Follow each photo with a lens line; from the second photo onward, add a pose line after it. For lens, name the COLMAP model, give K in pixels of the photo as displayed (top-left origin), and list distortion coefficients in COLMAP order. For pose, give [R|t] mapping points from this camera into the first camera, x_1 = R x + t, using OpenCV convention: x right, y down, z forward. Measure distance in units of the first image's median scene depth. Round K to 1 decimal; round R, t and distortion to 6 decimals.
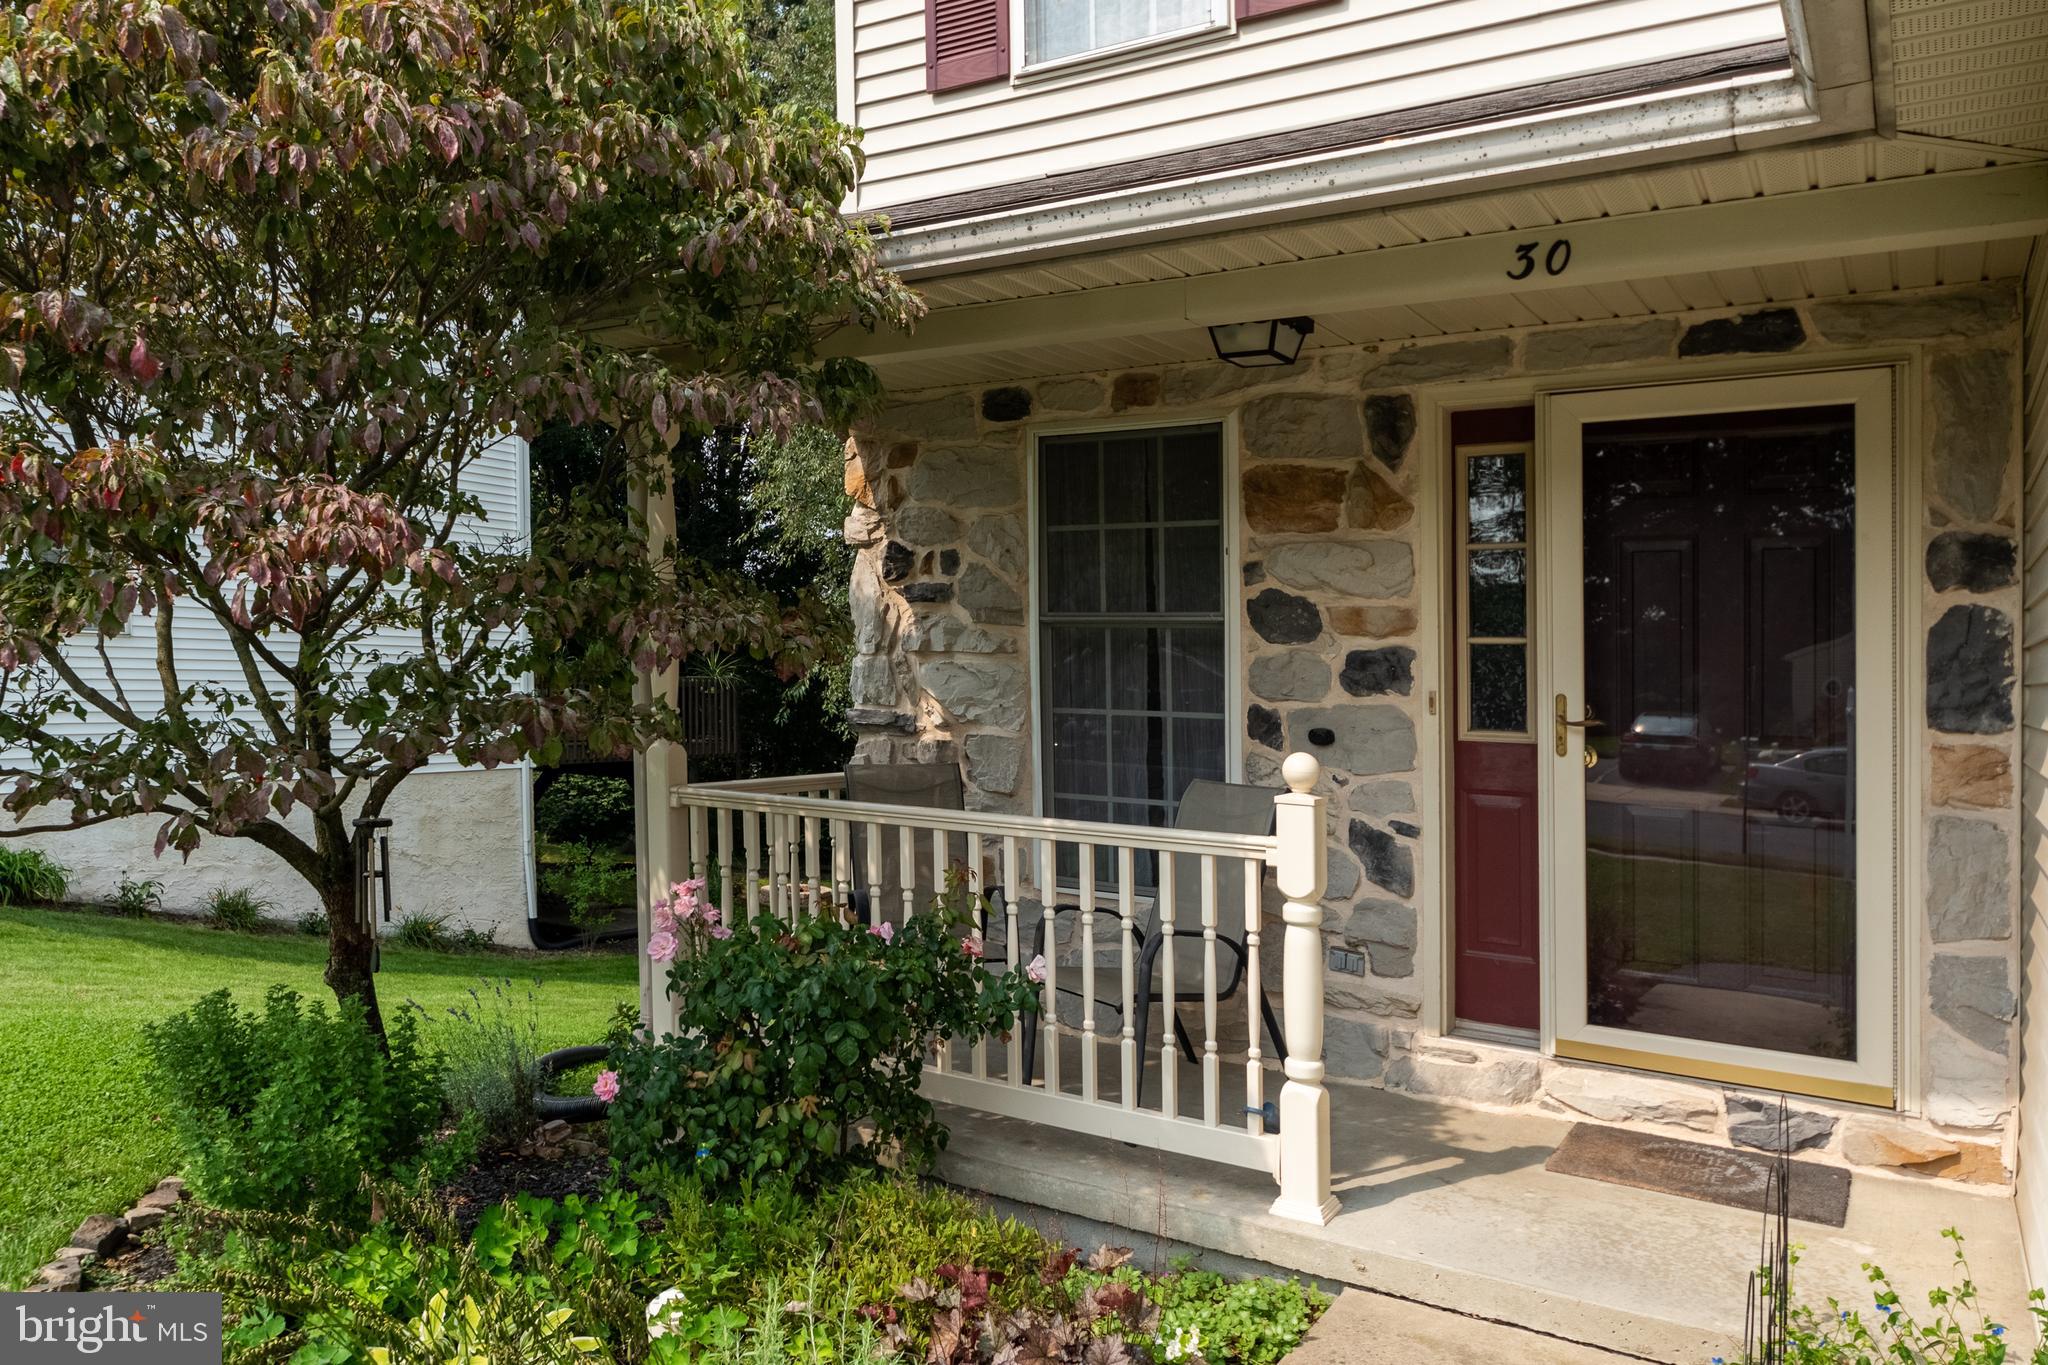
lens RADIAL K [[1438.6, 0, 1040.0], [0, 1438.6, 683.0], [0, 0, 1]] dist [-0.002329, -0.007620]
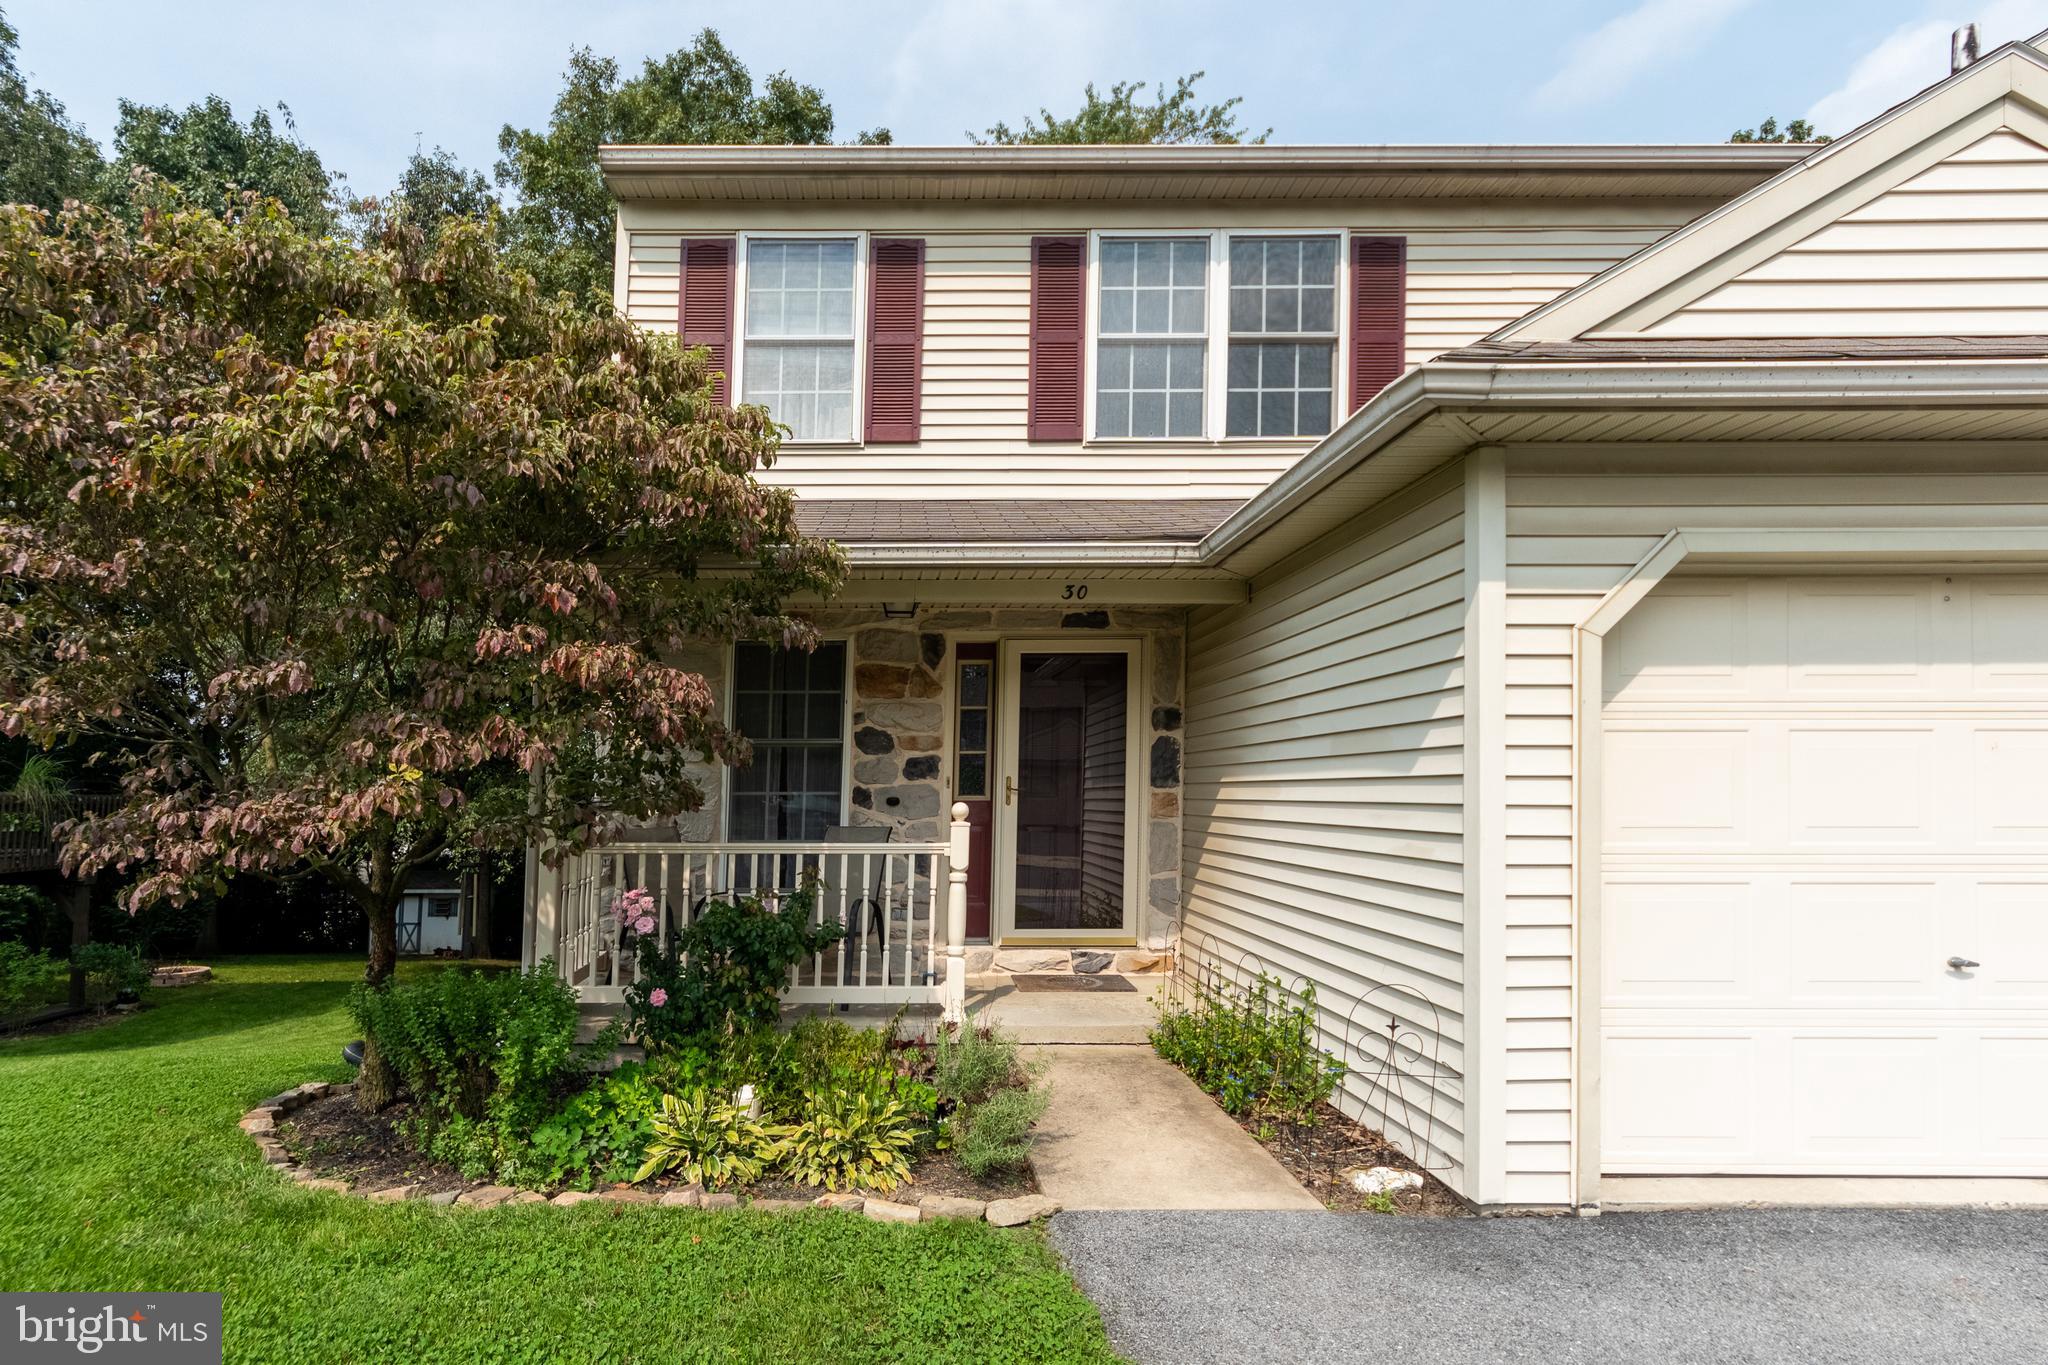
lens RADIAL K [[948.4, 0, 938.8], [0, 948.4, 776.2], [0, 0, 1]] dist [-0.003589, 0.000244]
pose [[0.843413, -0.018166, 0.536959, -0.496663], [0.025456, 0.999657, -0.006163, 0.013660], [-0.536662, 0.018867, 0.843586, -0.154203]]
